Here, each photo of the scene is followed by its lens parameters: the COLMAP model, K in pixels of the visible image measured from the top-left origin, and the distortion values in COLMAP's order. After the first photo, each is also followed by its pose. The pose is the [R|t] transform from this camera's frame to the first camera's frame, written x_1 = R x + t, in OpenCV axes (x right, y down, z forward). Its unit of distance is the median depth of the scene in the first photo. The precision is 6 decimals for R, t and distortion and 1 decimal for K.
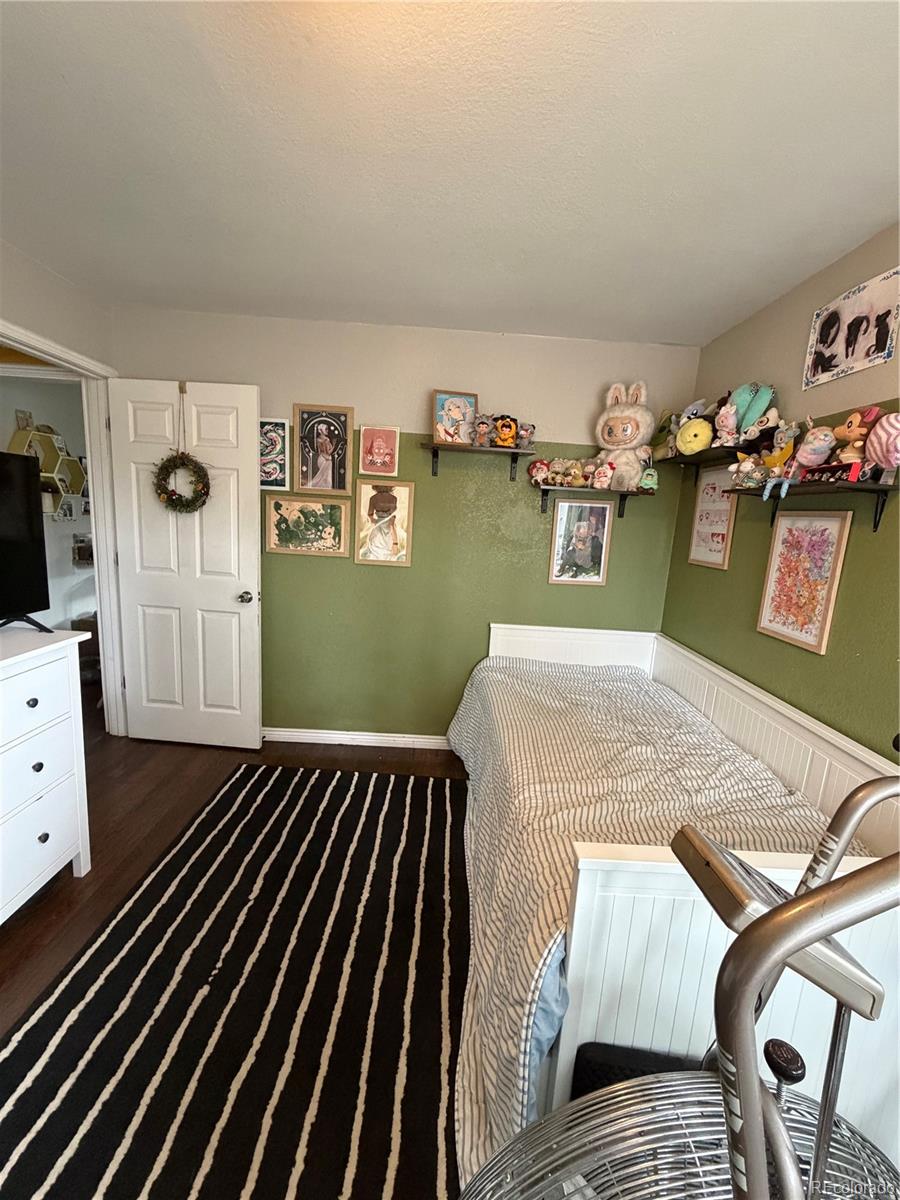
lens RADIAL K [[478.7, 0, 447.2], [0, 478.7, 594.1], [0, 0, 1]] dist [0.000266, -0.000167]
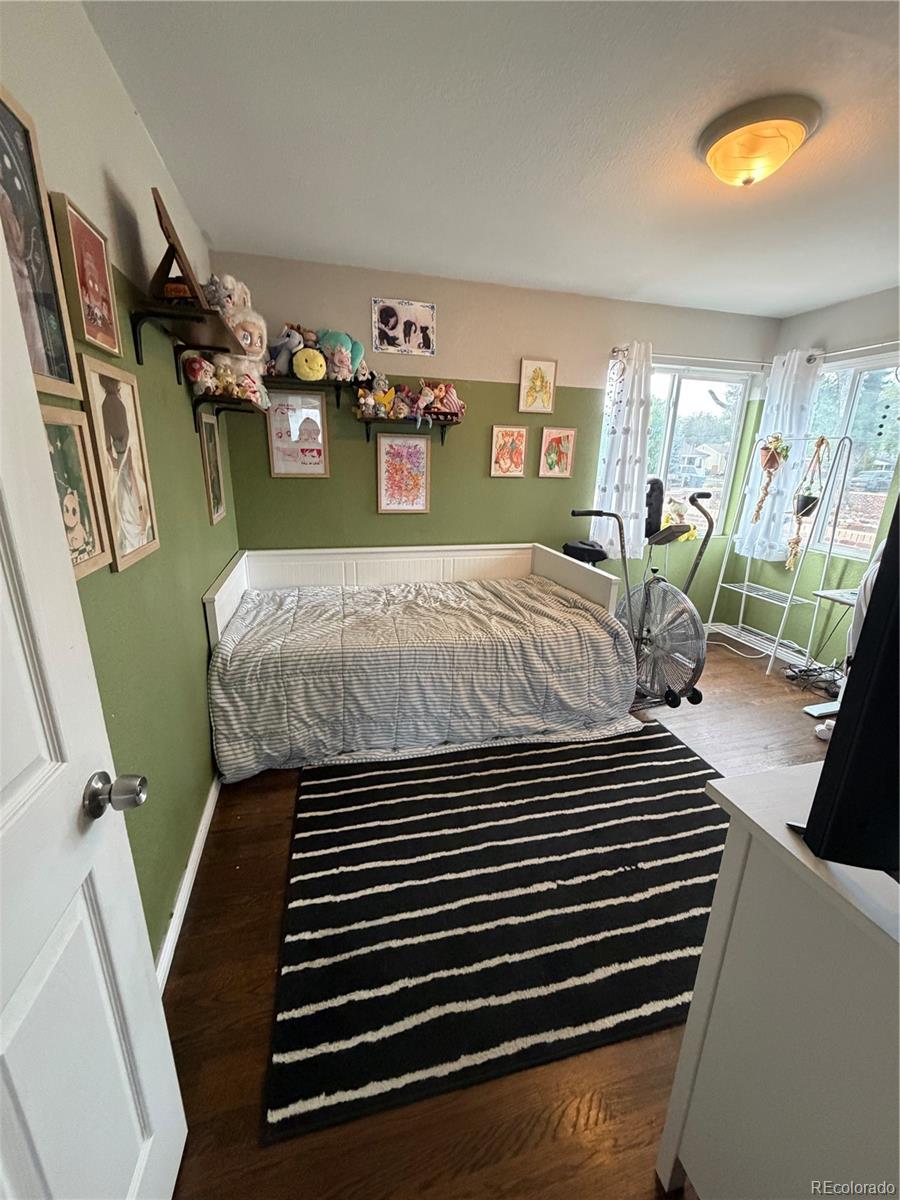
lens RADIAL K [[478.7, 0, 446.9], [0, 478.7, 597.2], [0, 0, 1]] dist [0.000266, -0.000167]
pose [[-0.254726, -0.338800, 0.905720, -1.066403], [0.123234, 0.917606, 0.377905, -0.273251], [-0.959129, 0.207878, -0.191987, 1.335278]]
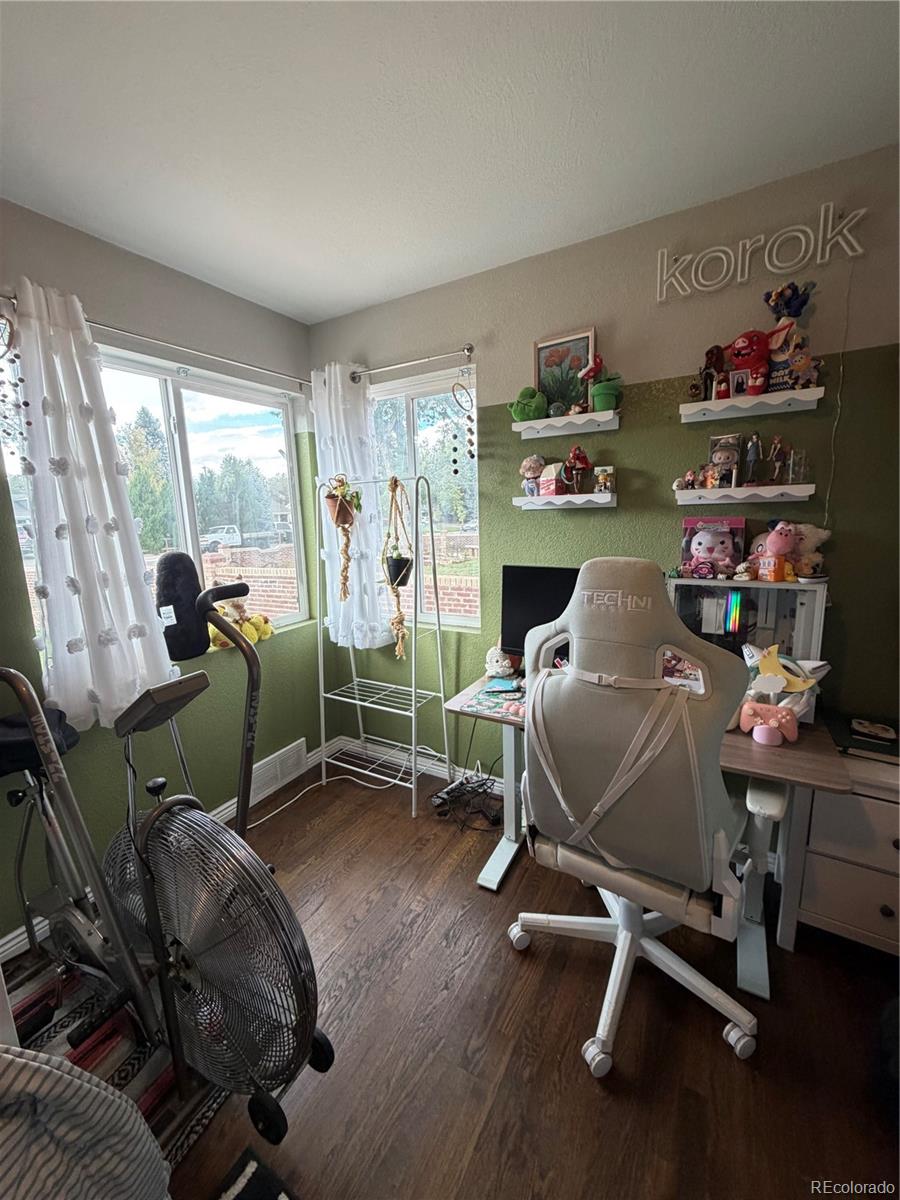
lens RADIAL K [[478.7, 0, 449.8], [0, 478.7, 595.4], [0, 0, 1]] dist [0.000266, -0.000167]
pose [[-0.863895, -0.118102, 0.489630, -0.365189], [0.064969, 0.937870, 0.340850, -0.097642], [-0.499465, 0.326269, -0.802548, 0.548247]]
